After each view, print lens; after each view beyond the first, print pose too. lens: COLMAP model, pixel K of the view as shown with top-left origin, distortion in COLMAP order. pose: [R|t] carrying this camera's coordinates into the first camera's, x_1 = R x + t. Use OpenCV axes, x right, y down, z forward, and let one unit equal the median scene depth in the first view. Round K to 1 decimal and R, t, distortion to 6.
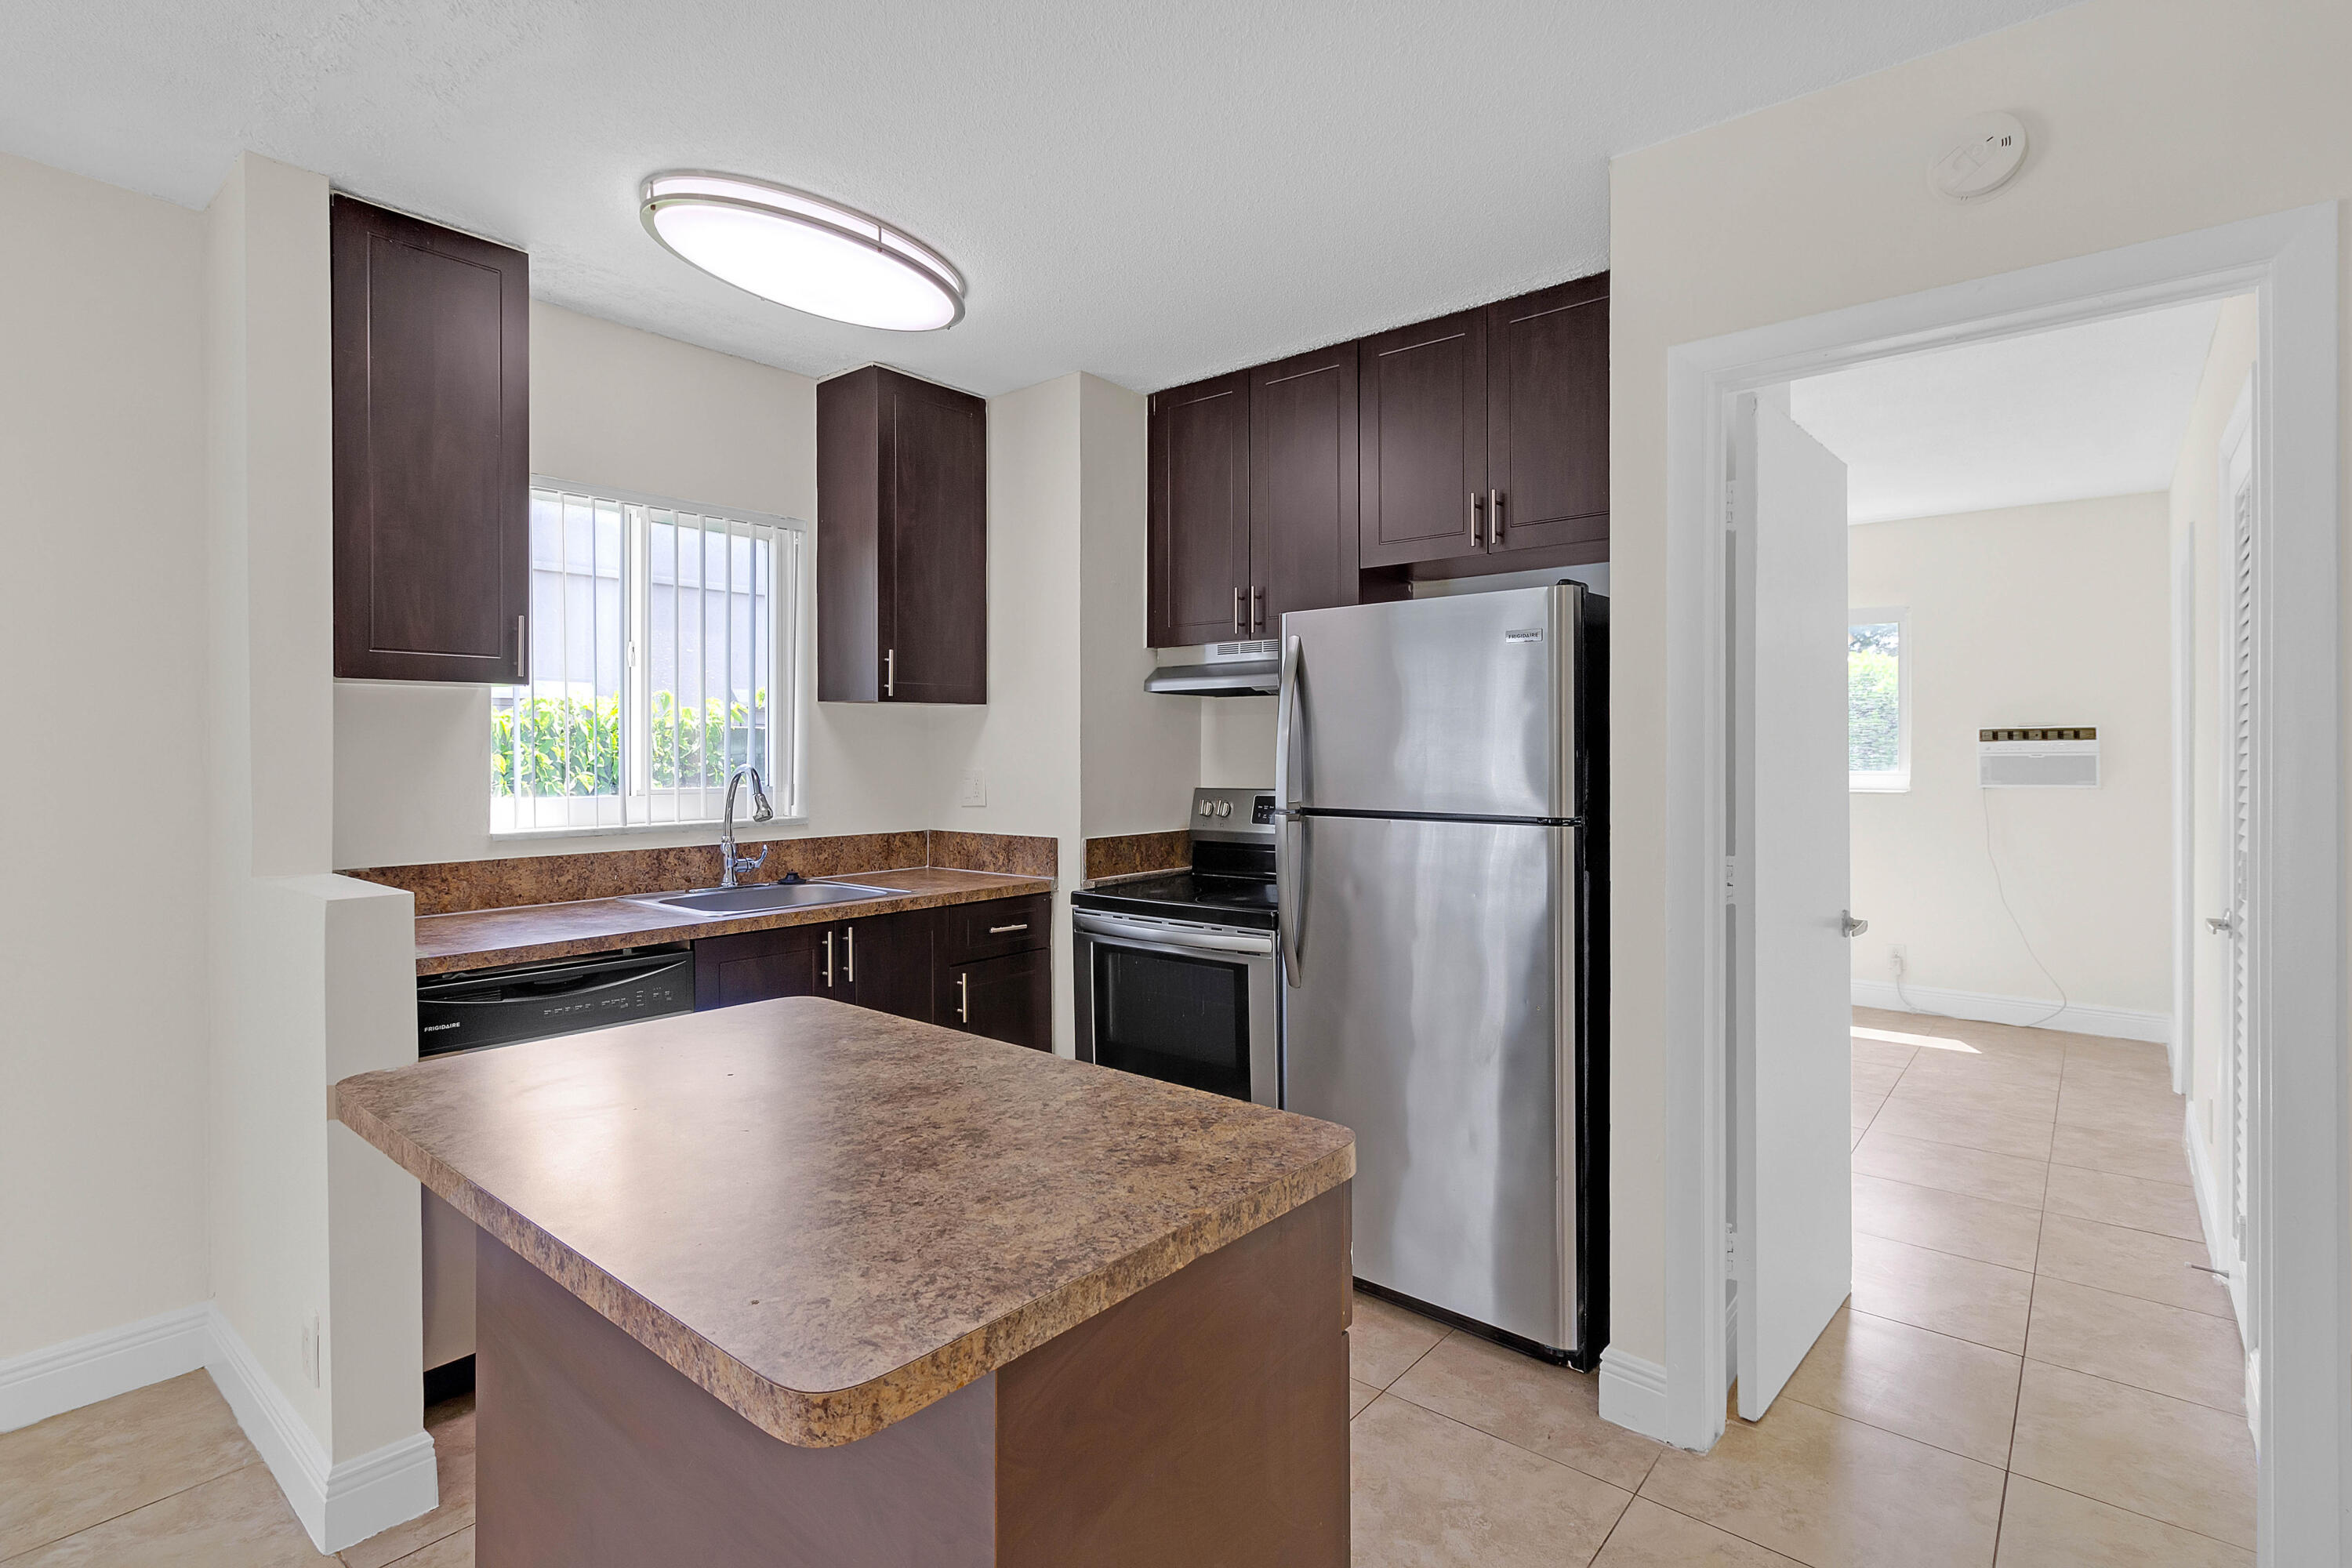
lens RADIAL K [[1124.8, 0, 1176.8], [0, 1124.8, 752.2], [0, 0, 1]] dist [0.001922, 0.000327]
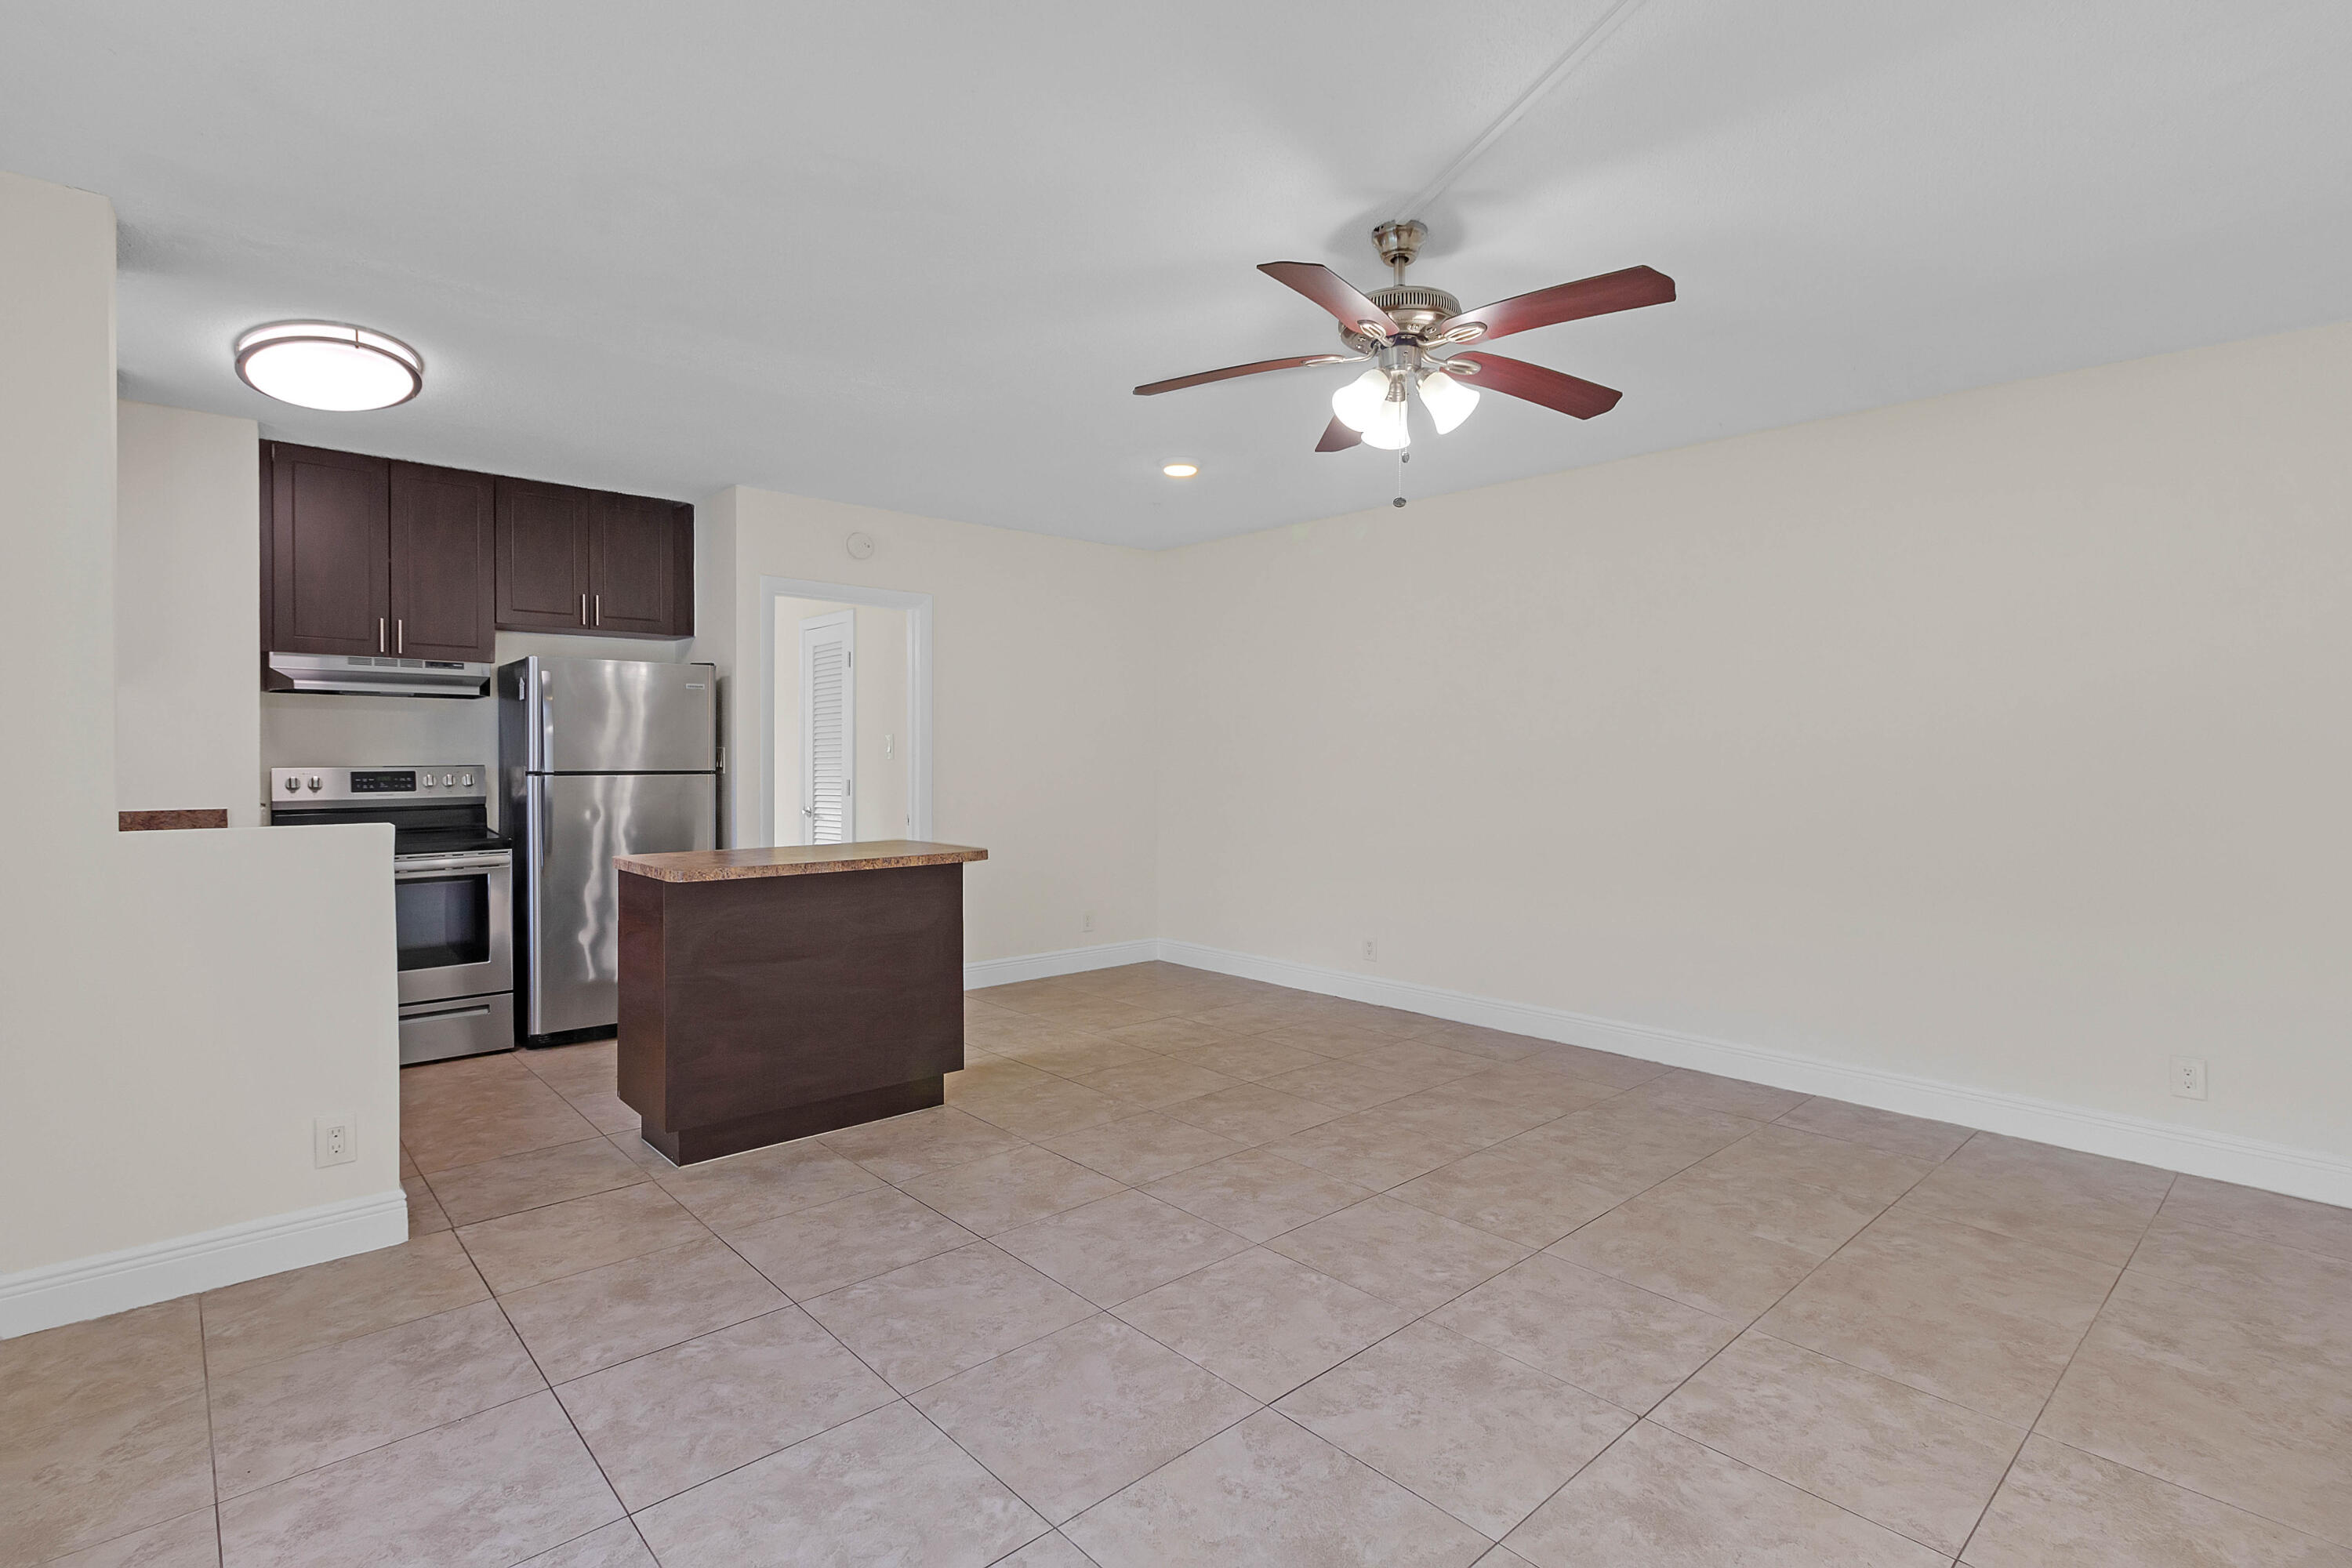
lens RADIAL K [[1112.8, 0, 1173.4], [0, 1112.8, 764.1], [0, 0, 1]] dist [0.002795, 0.000281]
pose [[0.146969, -0.006335, 0.989121, -1.334396], [-0.003960, 0.999968, 0.006992, 0.021037], [-0.989133, -0.004944, 0.146939, -0.174792]]
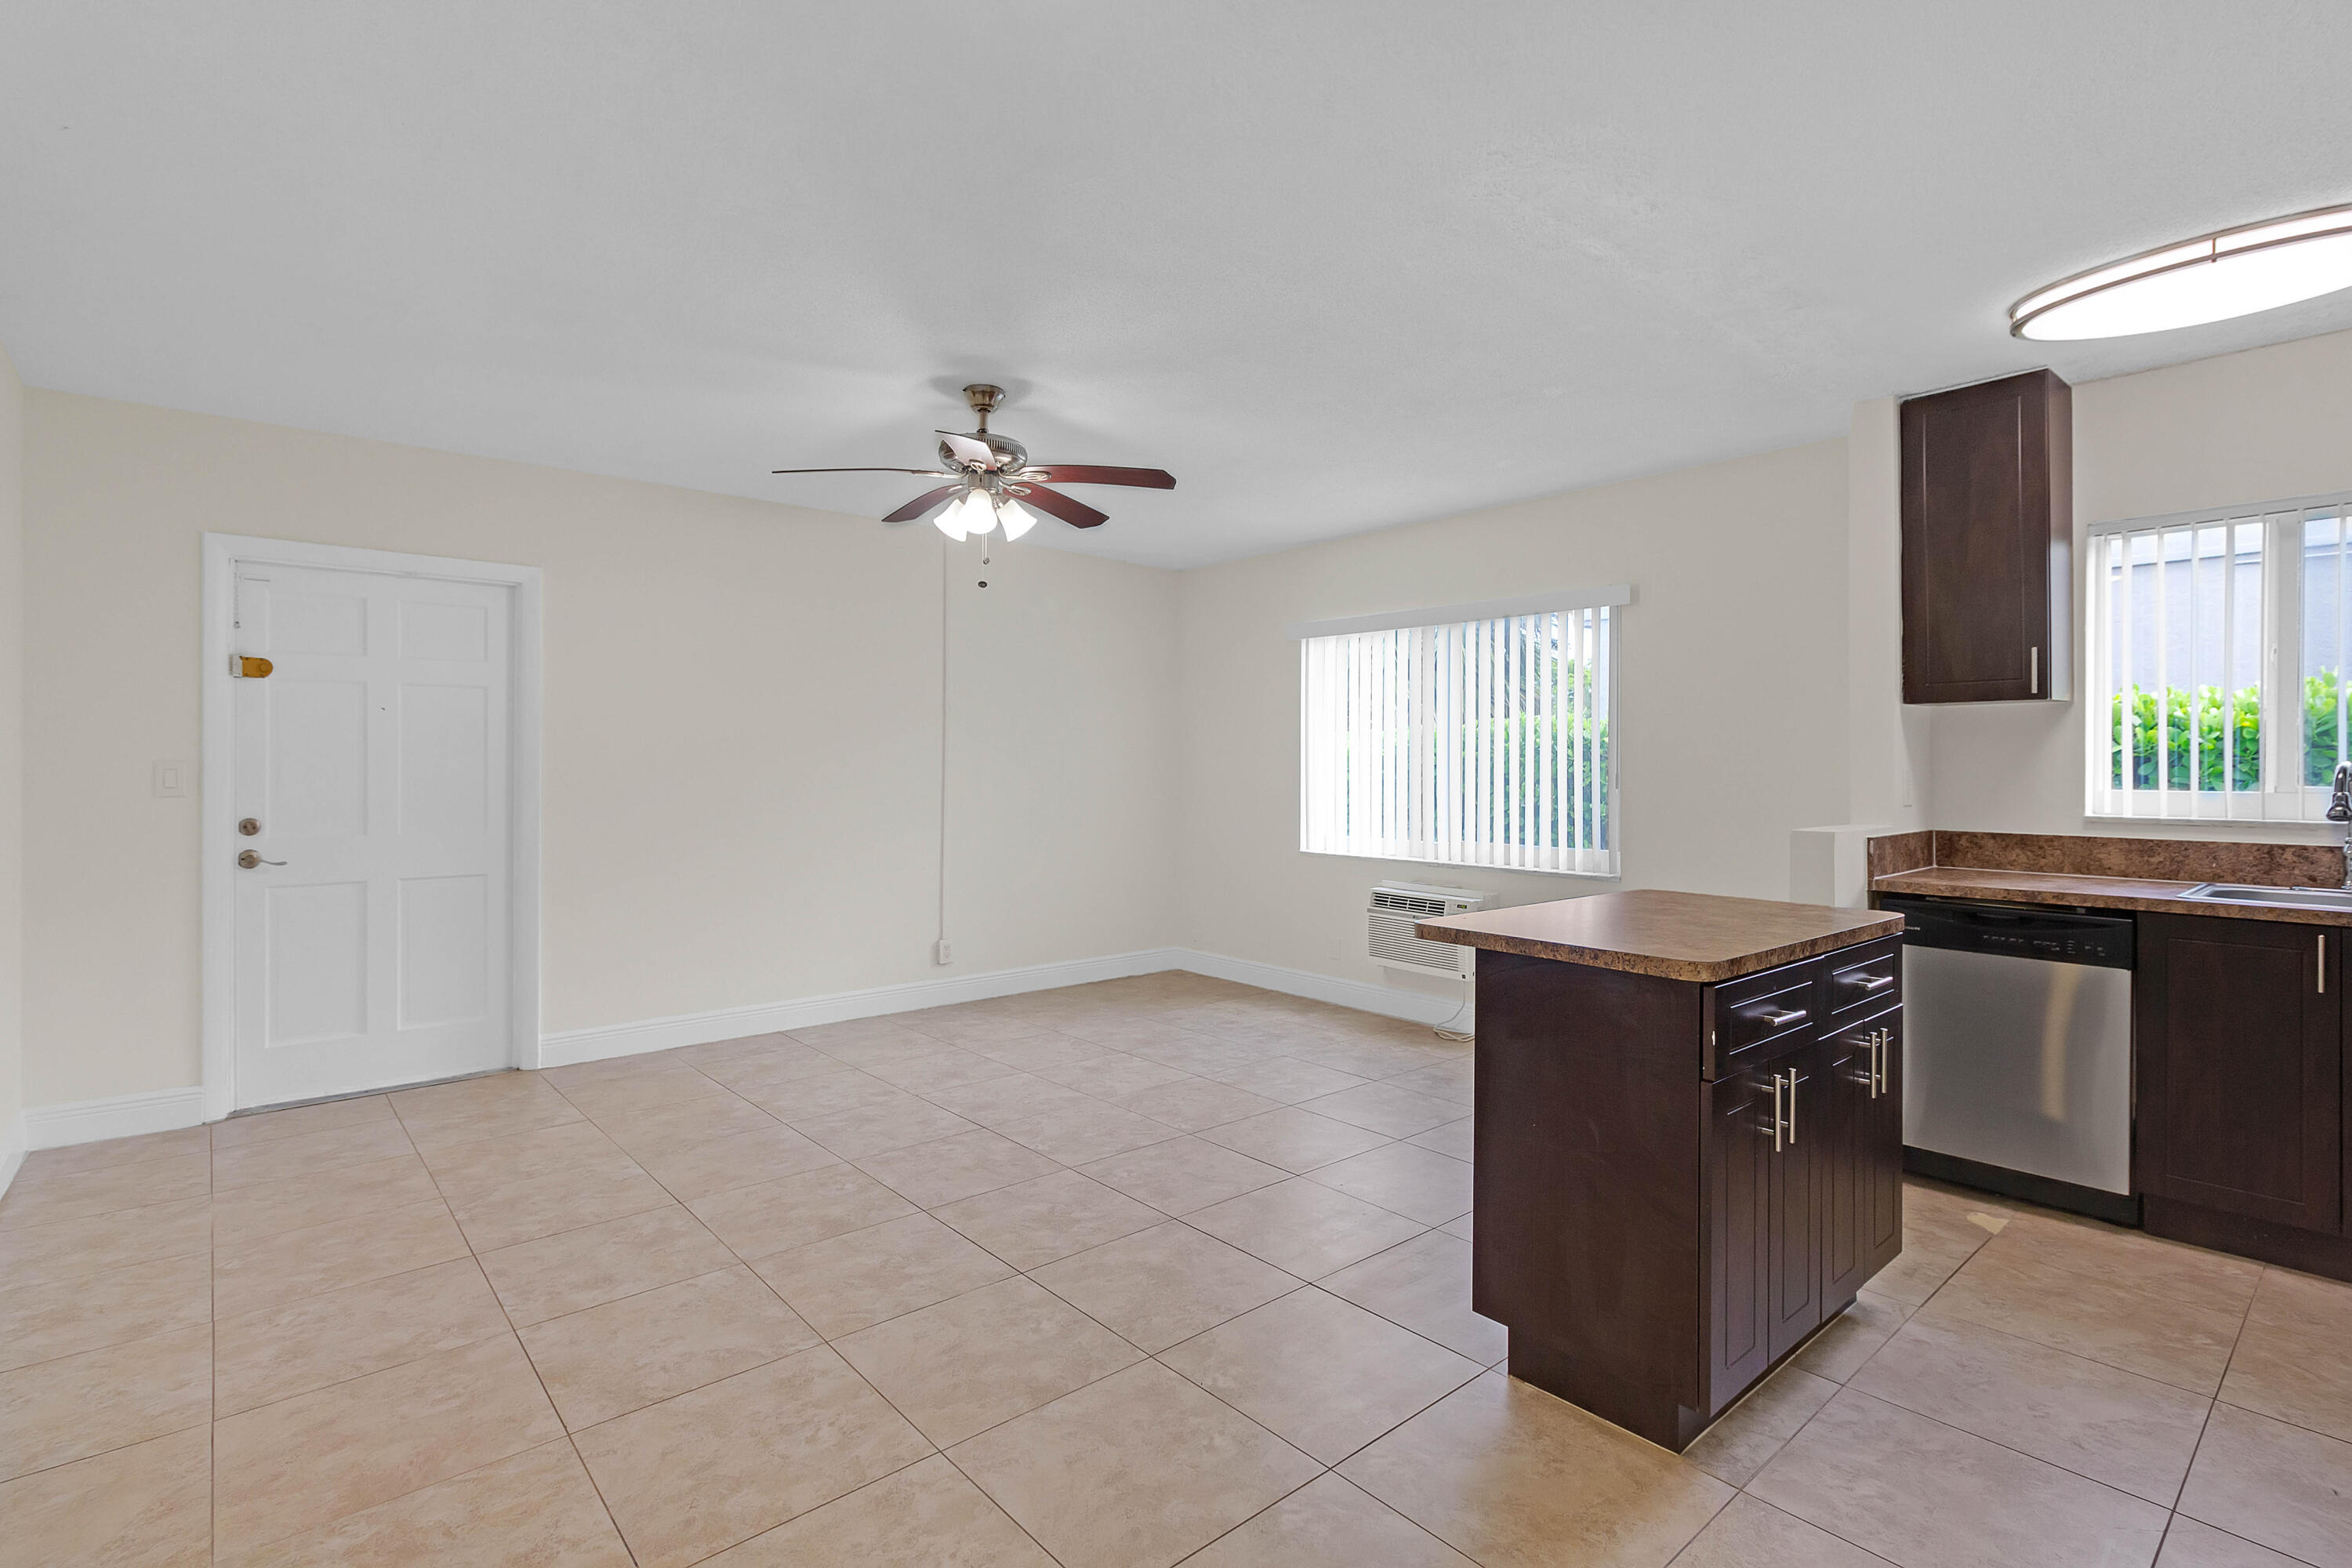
lens RADIAL K [[1105.1, 0, 1178.6], [0, 1105.1, 762.7], [0, 0, 1]] dist [0.004635, 0.000002]
pose [[-0.159685, -0.002126, -0.987166, 0.757788], [-0.002644, 0.999995, -0.001726, 0.017086], [0.987165, 0.002334, -0.159690, 0.189958]]
